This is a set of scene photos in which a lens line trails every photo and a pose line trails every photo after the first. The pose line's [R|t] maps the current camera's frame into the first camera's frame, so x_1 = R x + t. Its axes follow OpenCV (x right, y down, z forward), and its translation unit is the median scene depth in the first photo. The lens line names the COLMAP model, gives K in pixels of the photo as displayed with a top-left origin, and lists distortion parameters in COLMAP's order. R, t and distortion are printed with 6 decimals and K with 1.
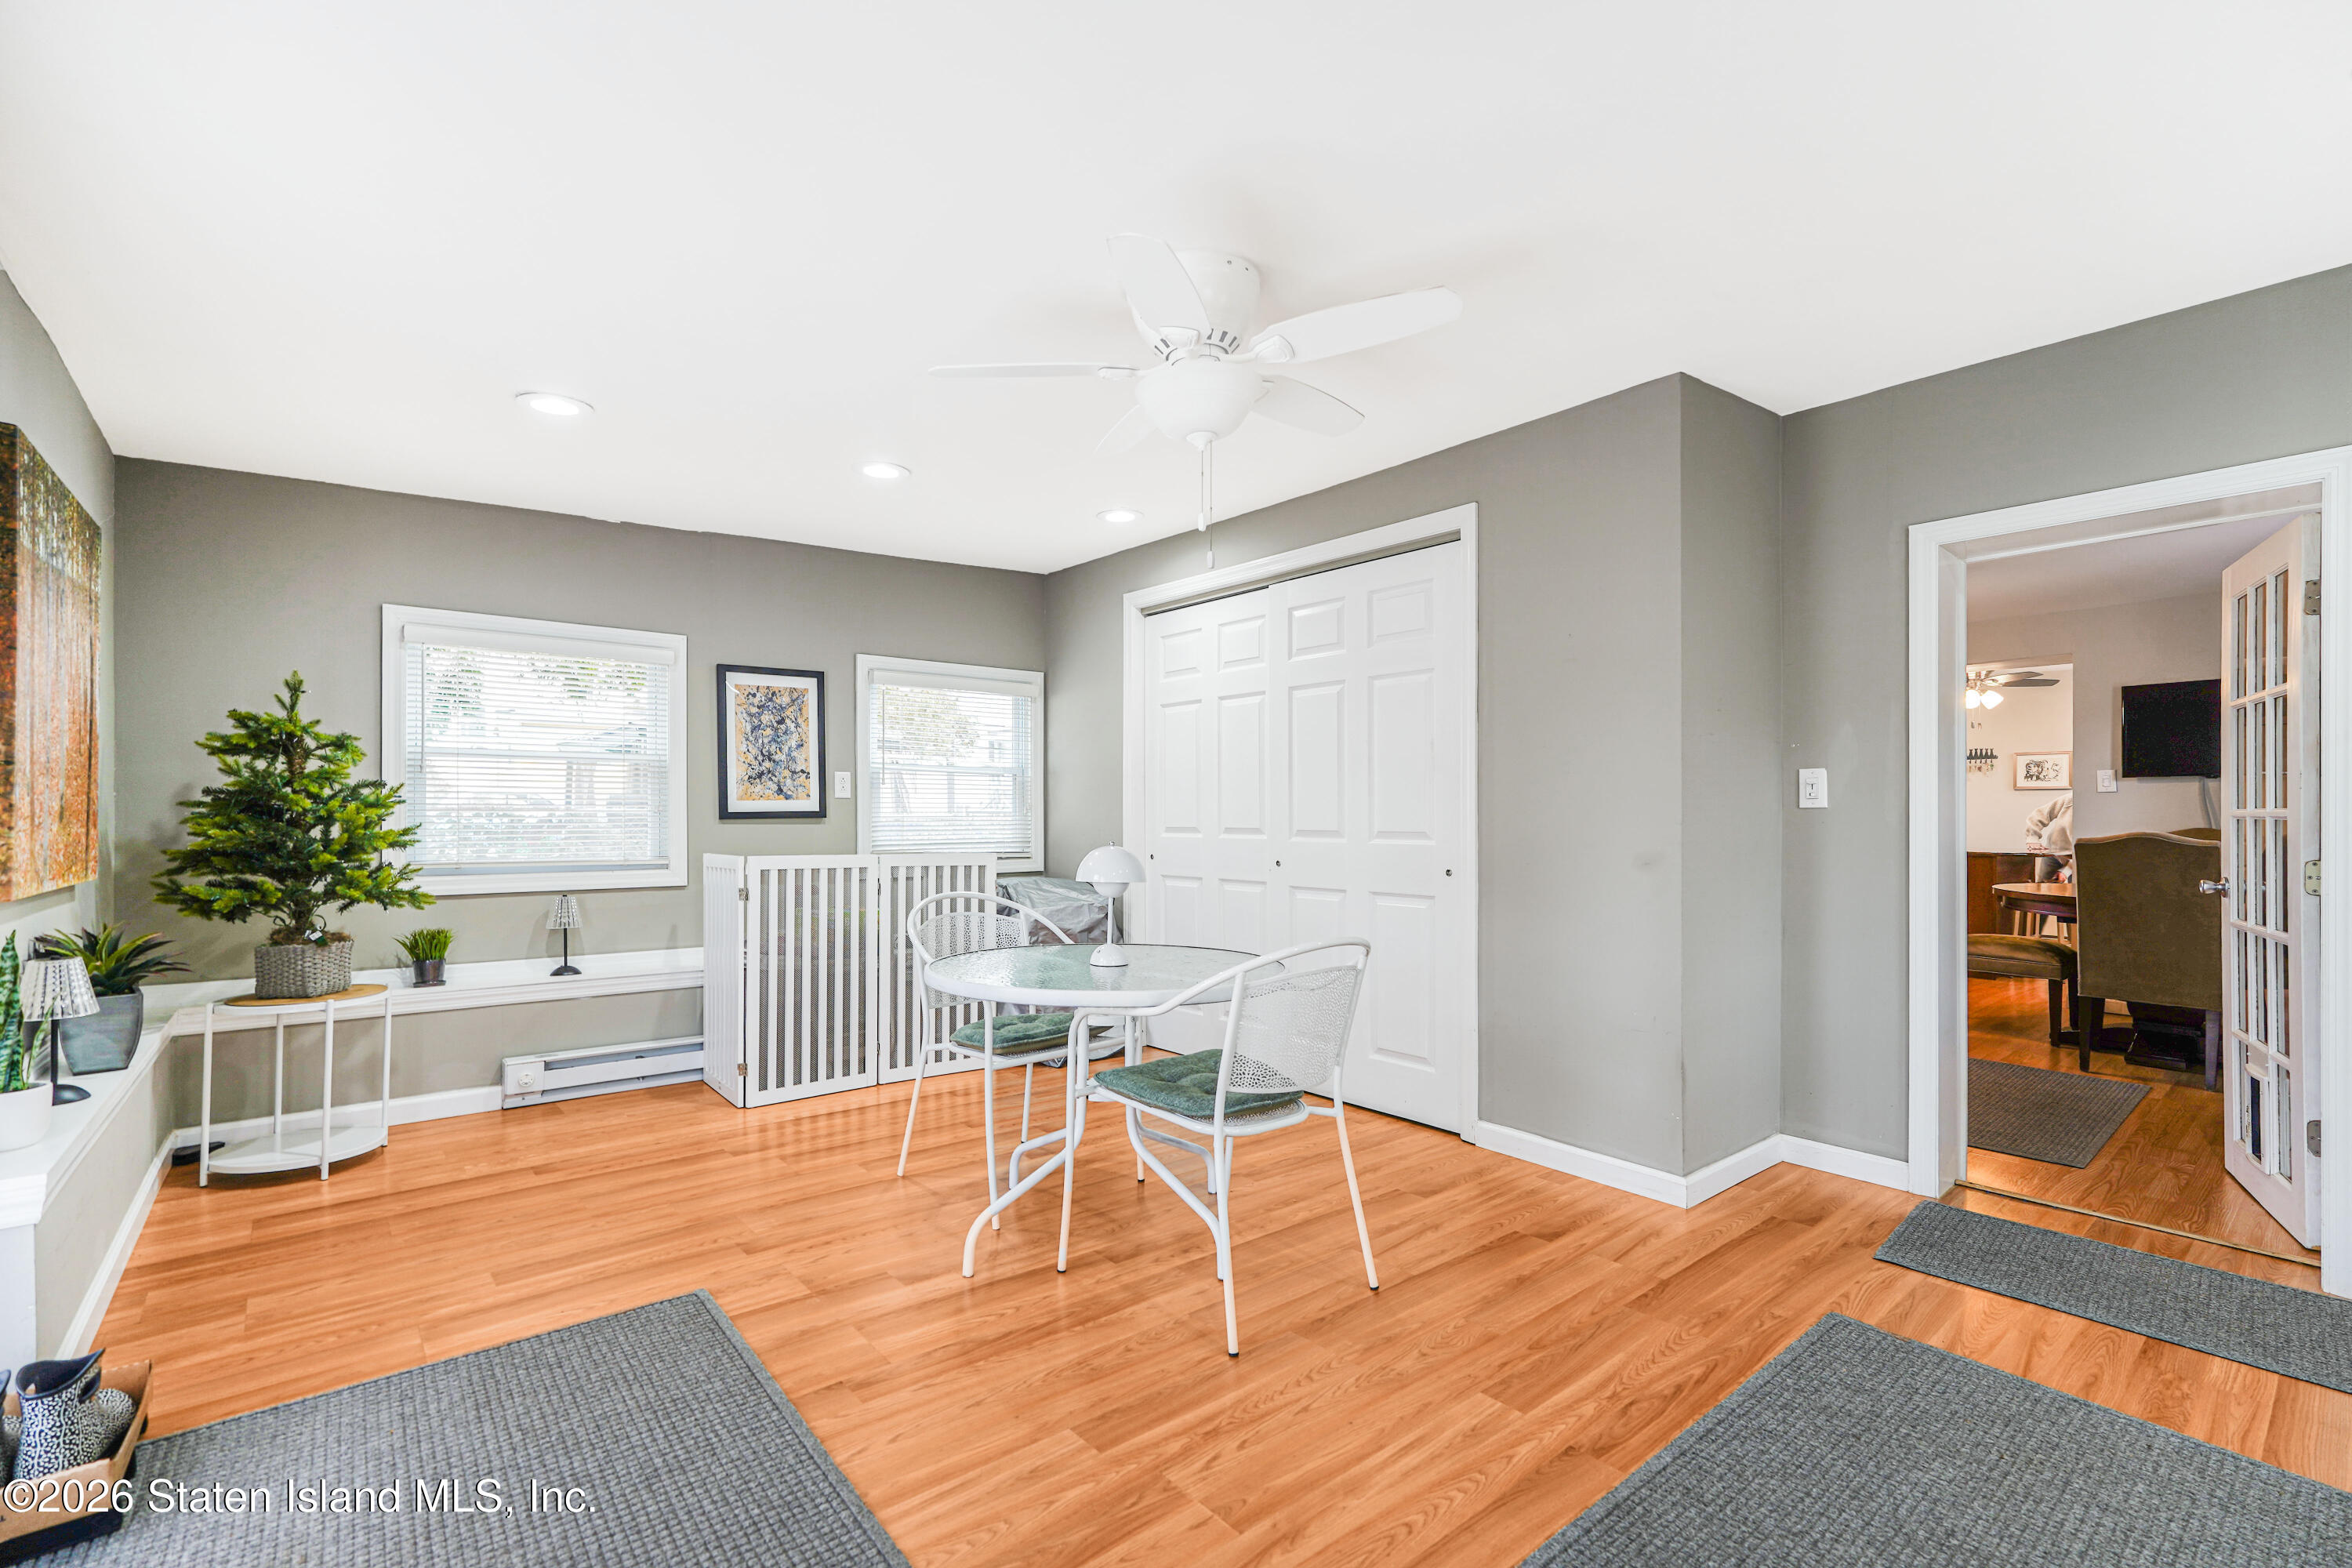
lens RADIAL K [[1051.6, 0, 1183.3], [0, 1051.6, 818.1], [0, 0, 1]] dist [-0.000184, 0.001535]
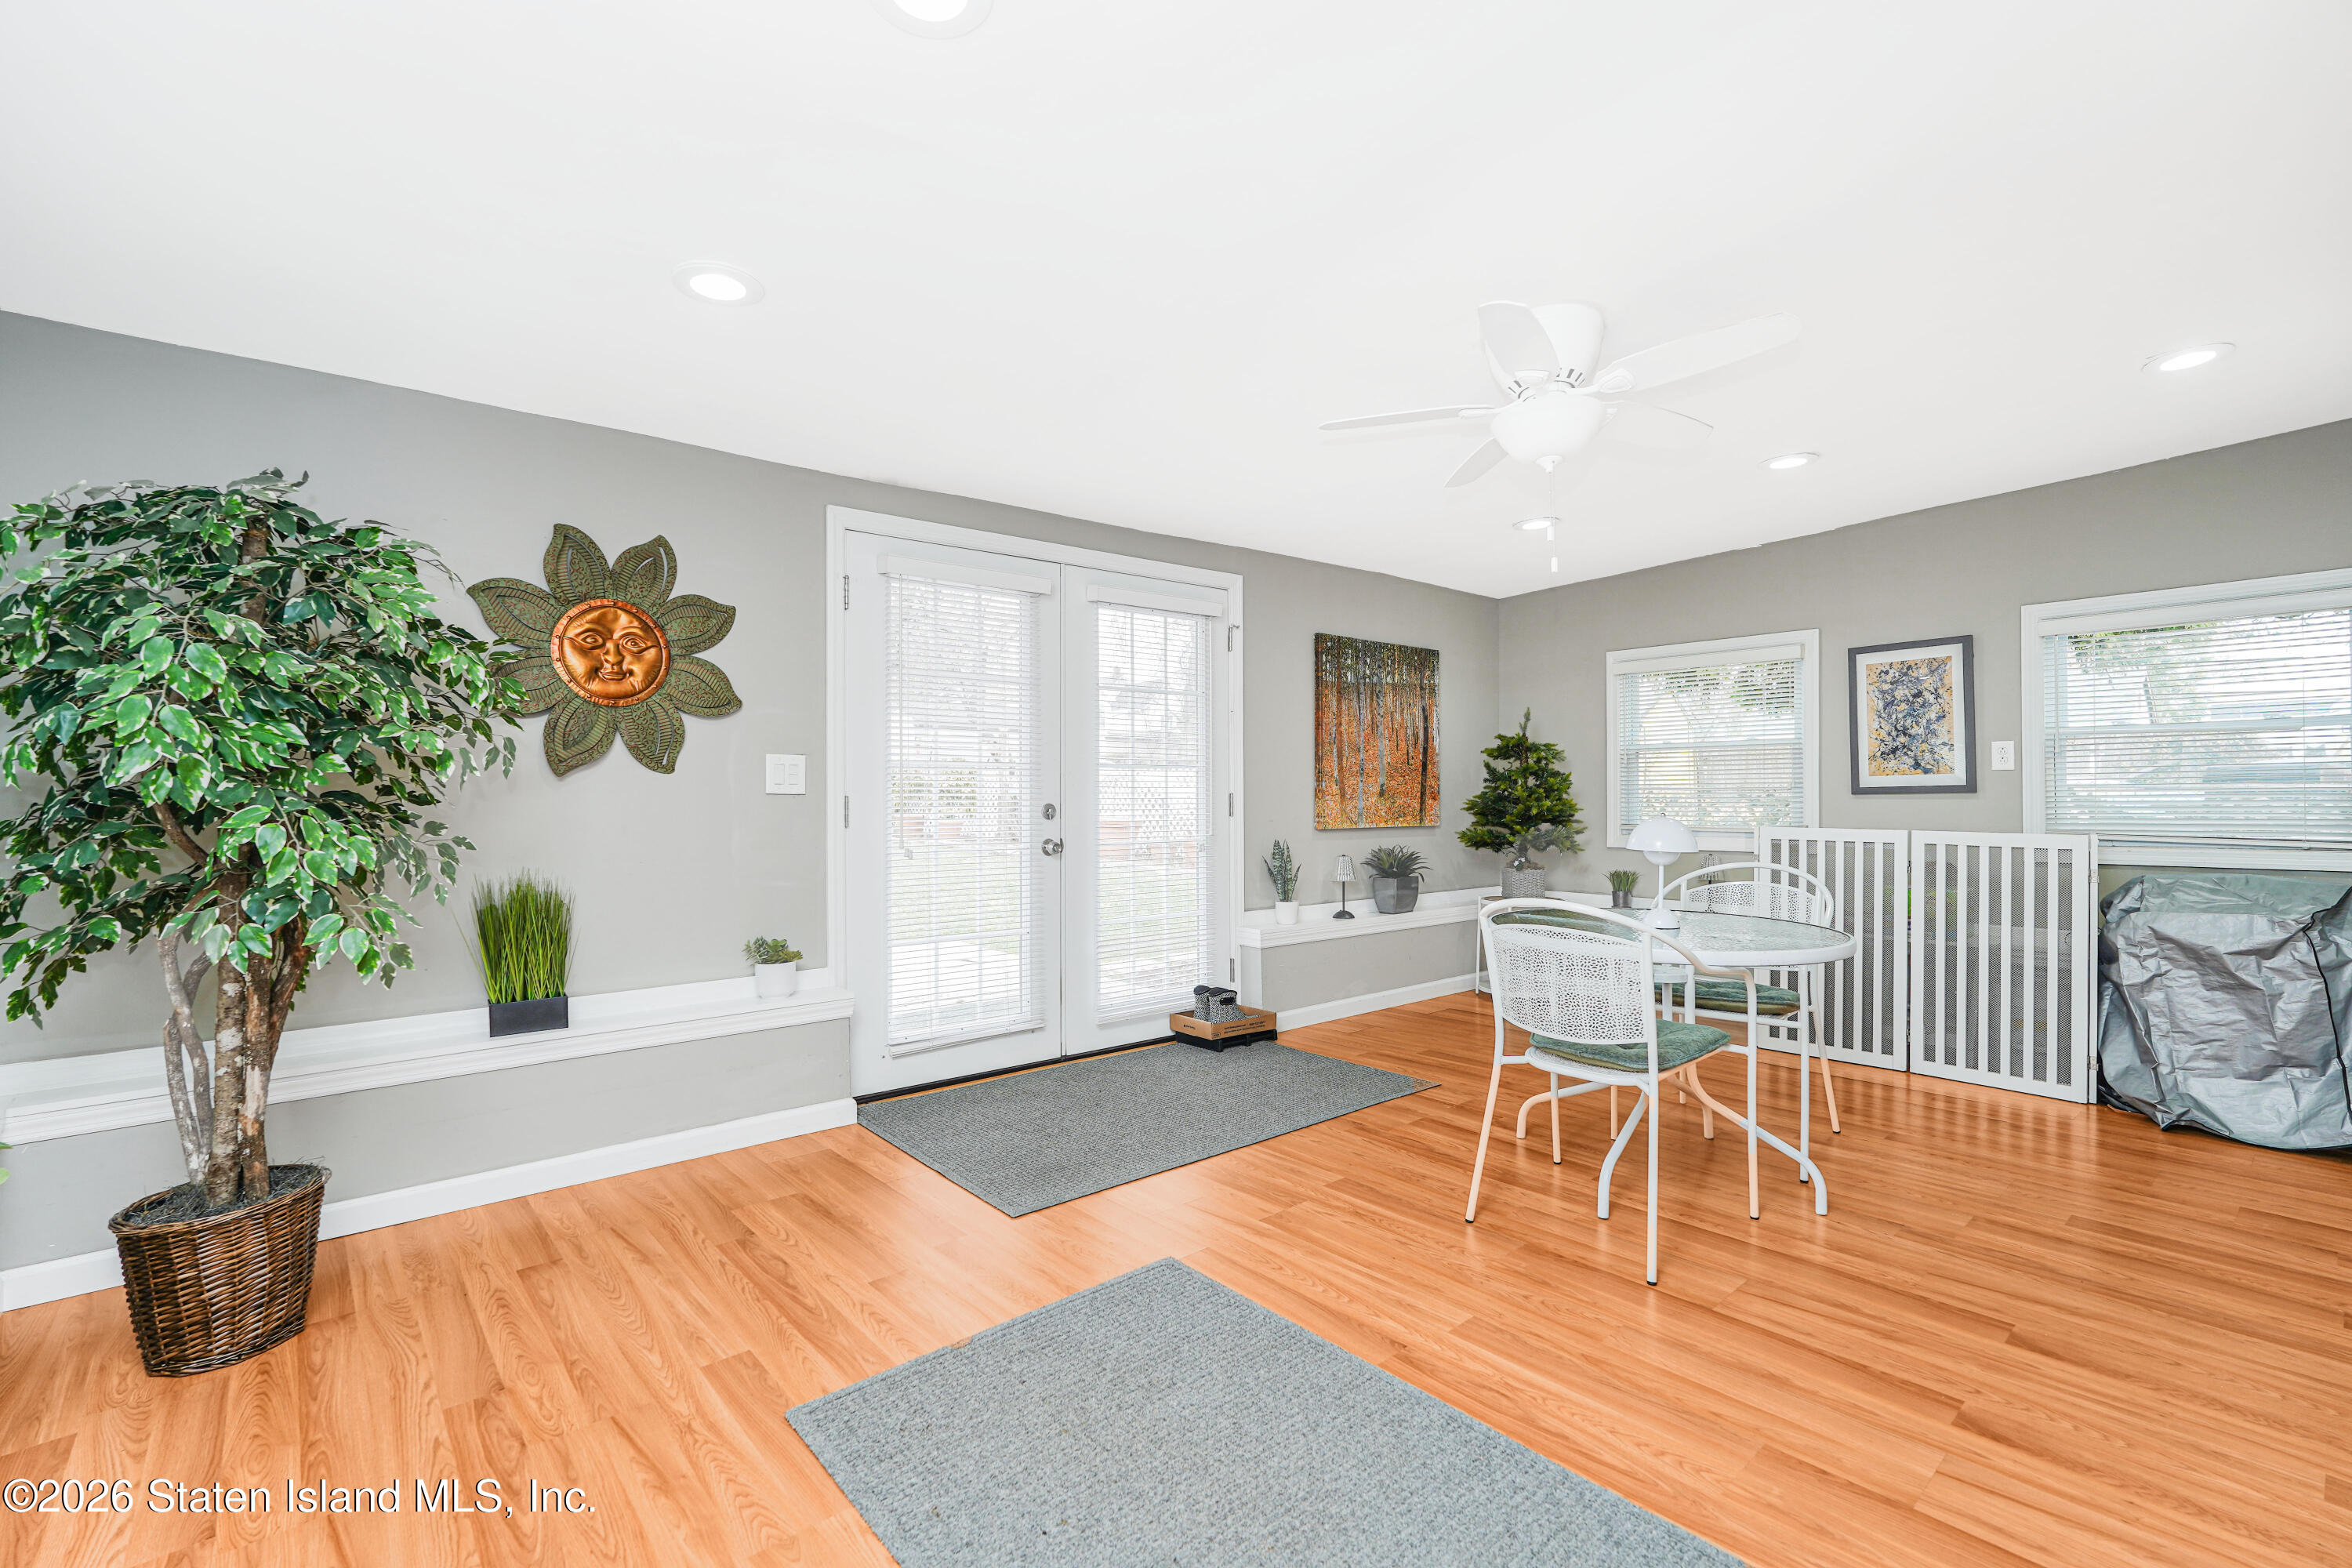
lens RADIAL K [[1051.6, 0, 1174.6], [0, 1051.6, 790.8], [0, 0, 1]] dist [-0.000184, 0.001535]
pose [[0.009652, -0.004251, -0.999944, 0.667699], [0.002648, 0.999988, -0.004225, 0.000703], [0.999950, -0.002607, 0.009664, 0.328007]]
